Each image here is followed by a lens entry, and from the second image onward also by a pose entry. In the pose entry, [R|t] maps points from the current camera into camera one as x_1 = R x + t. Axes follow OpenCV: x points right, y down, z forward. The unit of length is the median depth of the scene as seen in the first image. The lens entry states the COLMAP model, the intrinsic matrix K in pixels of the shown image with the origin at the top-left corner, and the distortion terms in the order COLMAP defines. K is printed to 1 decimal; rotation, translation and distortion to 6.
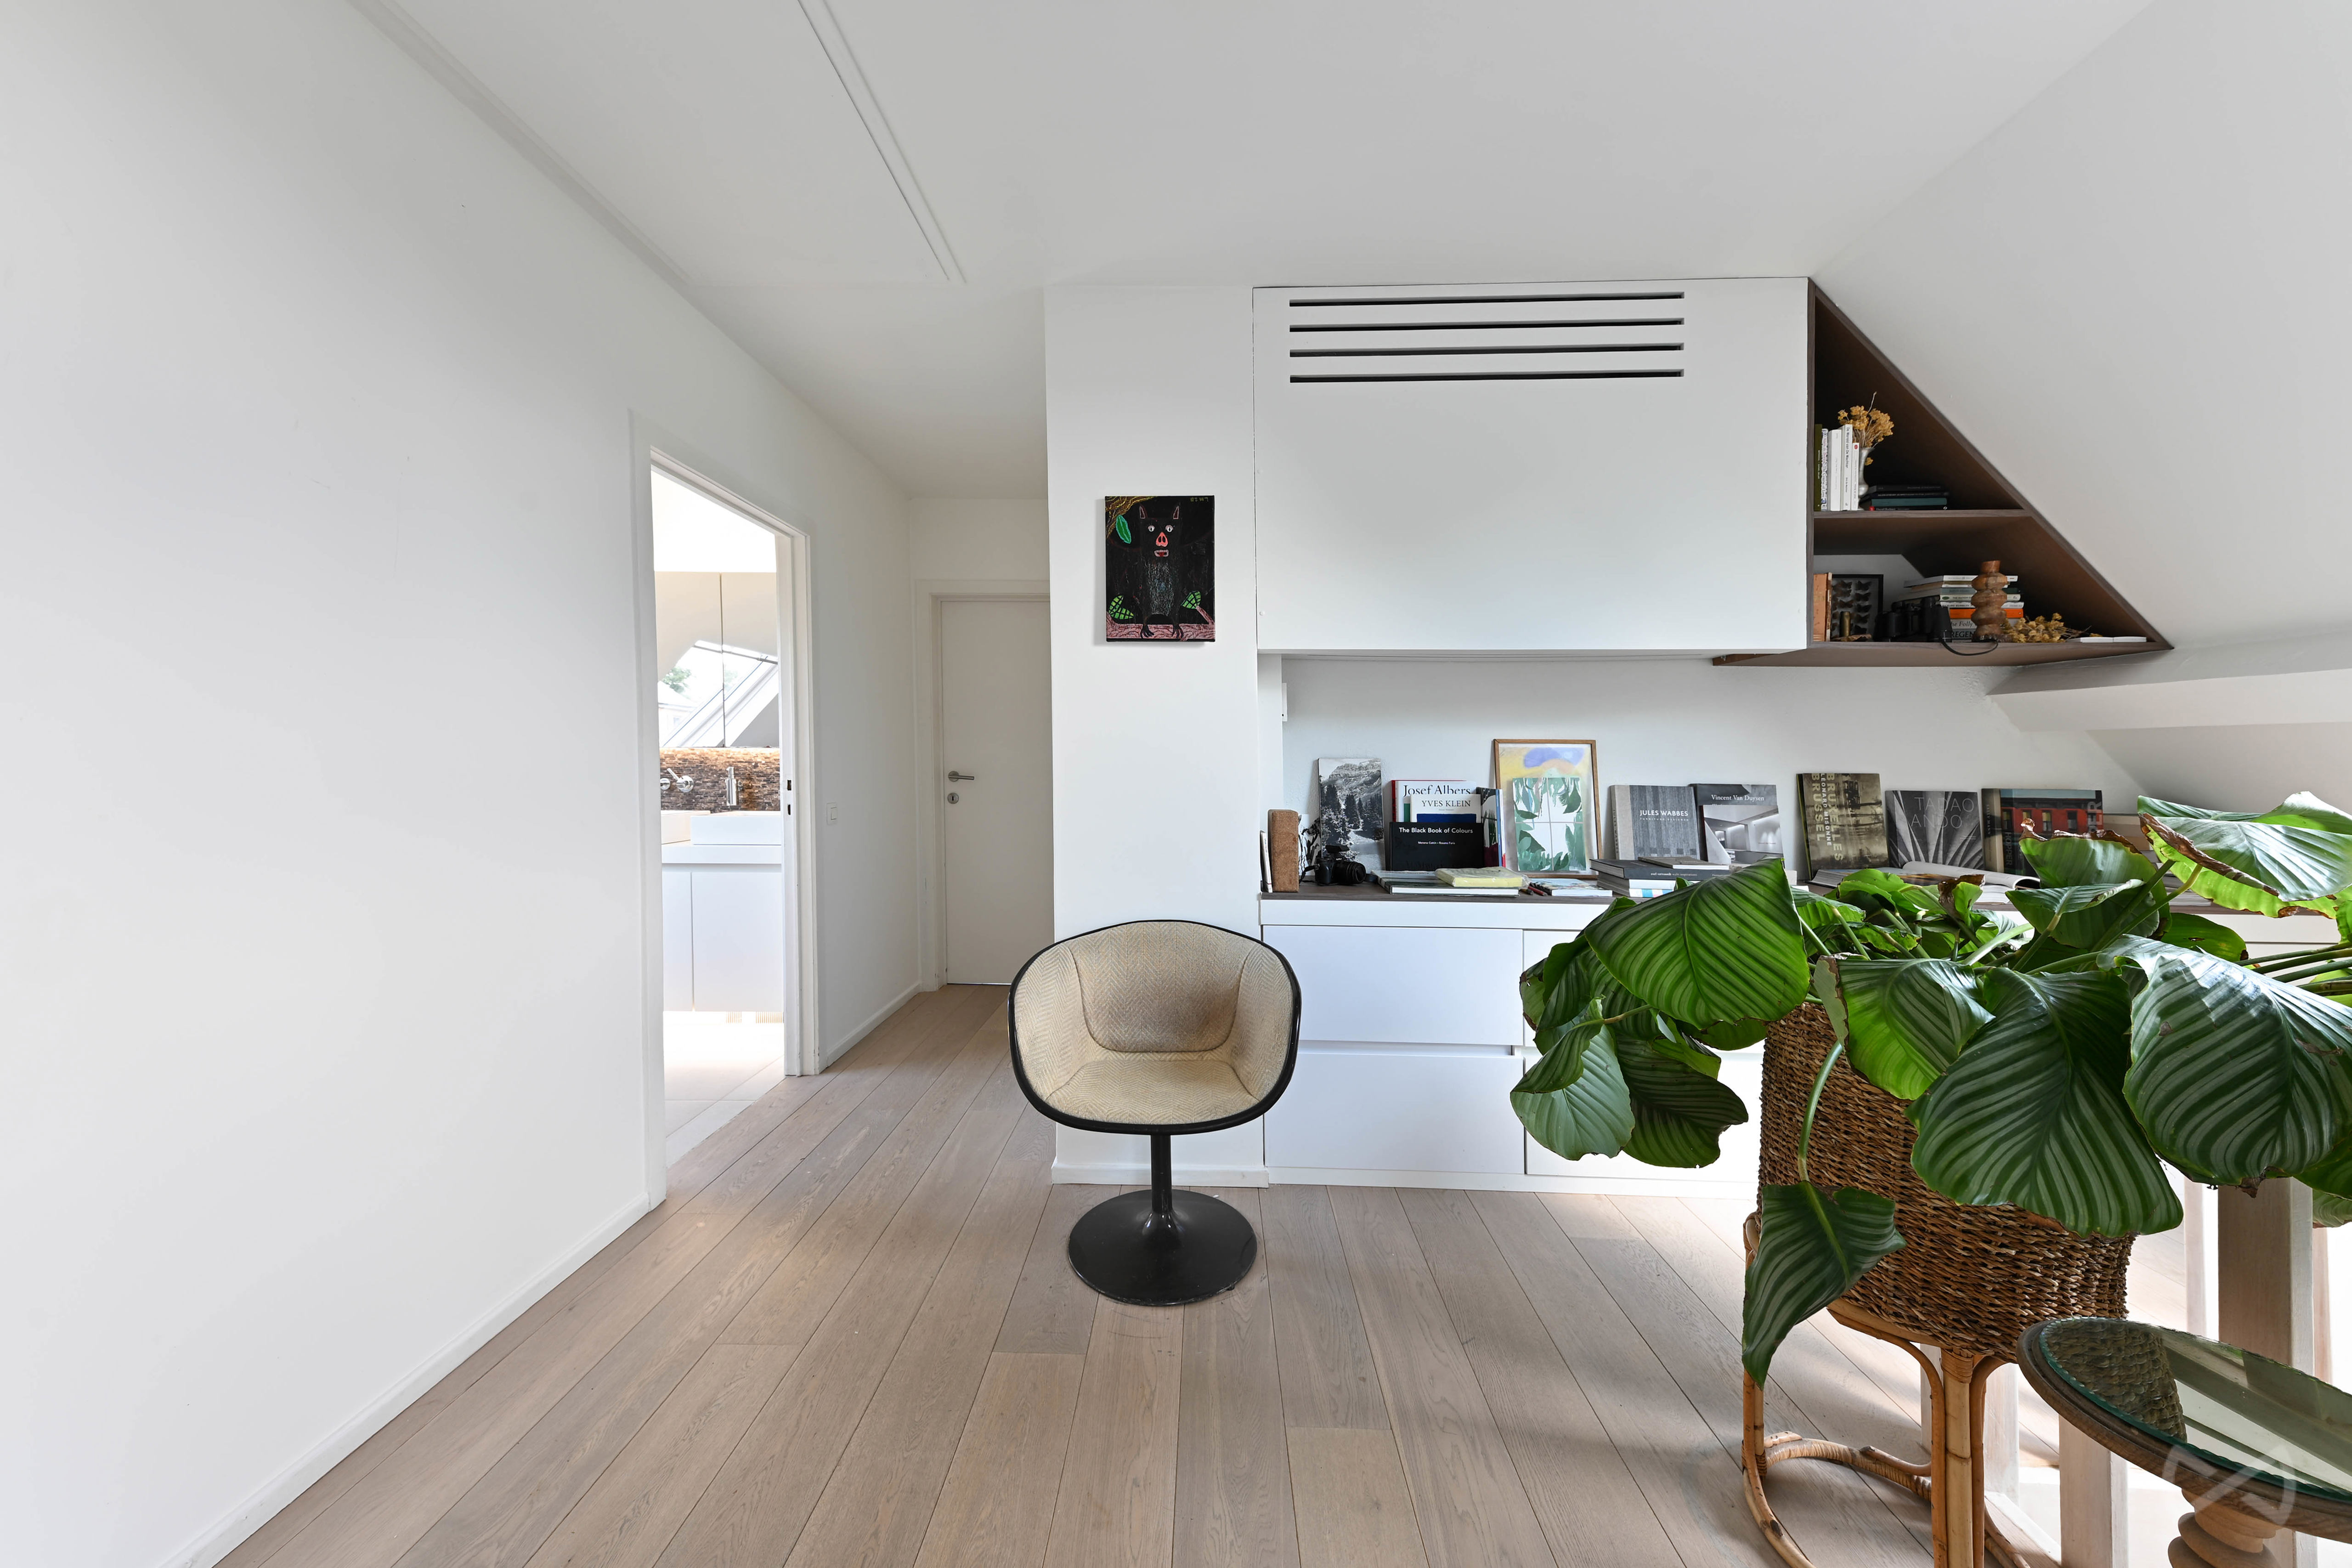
lens RADIAL K [[817.1, 0, 1176.7], [0, 817.1, 774.2], [0, 0, 1]] dist [-0.000692, -0.000119]
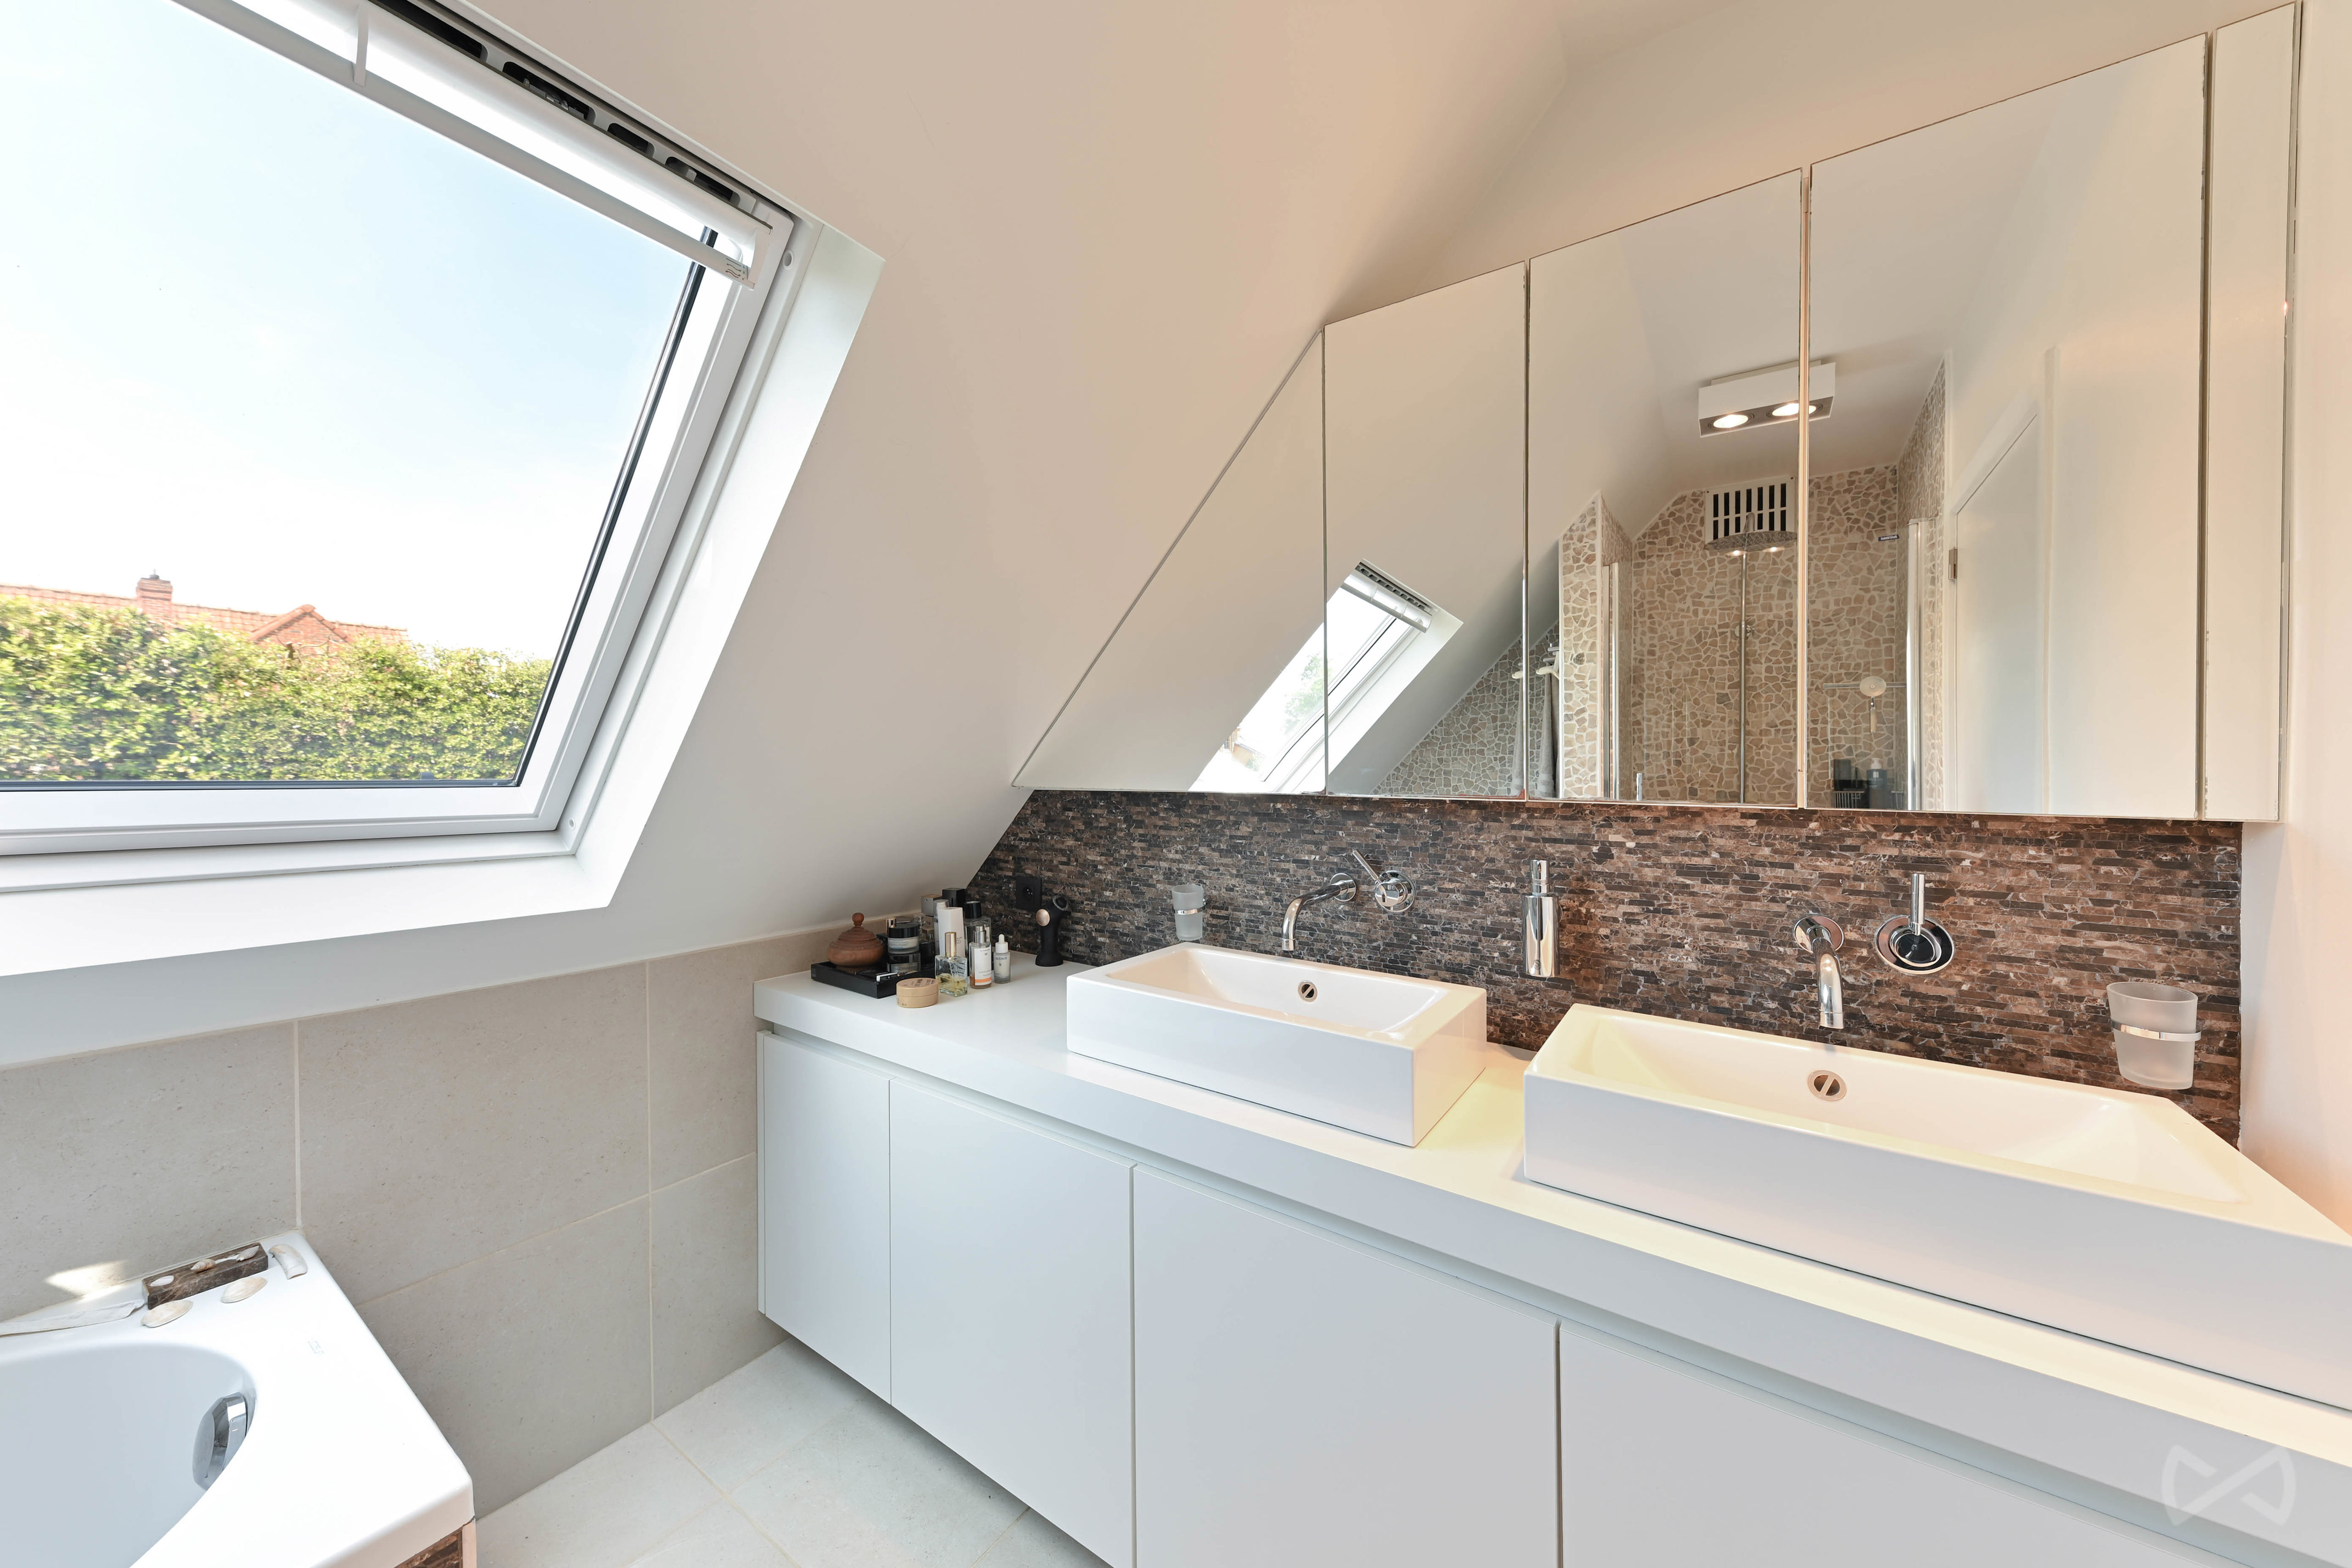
lens RADIAL K [[817.1, 0, 1185.3], [0, 817.1, 781.3], [0, 0, 1]] dist [-0.000692, -0.000119]
pose [[0.847023, 0.008729, -0.531484, -0.483802], [-0.006494, 0.999960, 0.006074, -0.040406], [0.531516, -0.001693, 0.847046, 0.635347]]
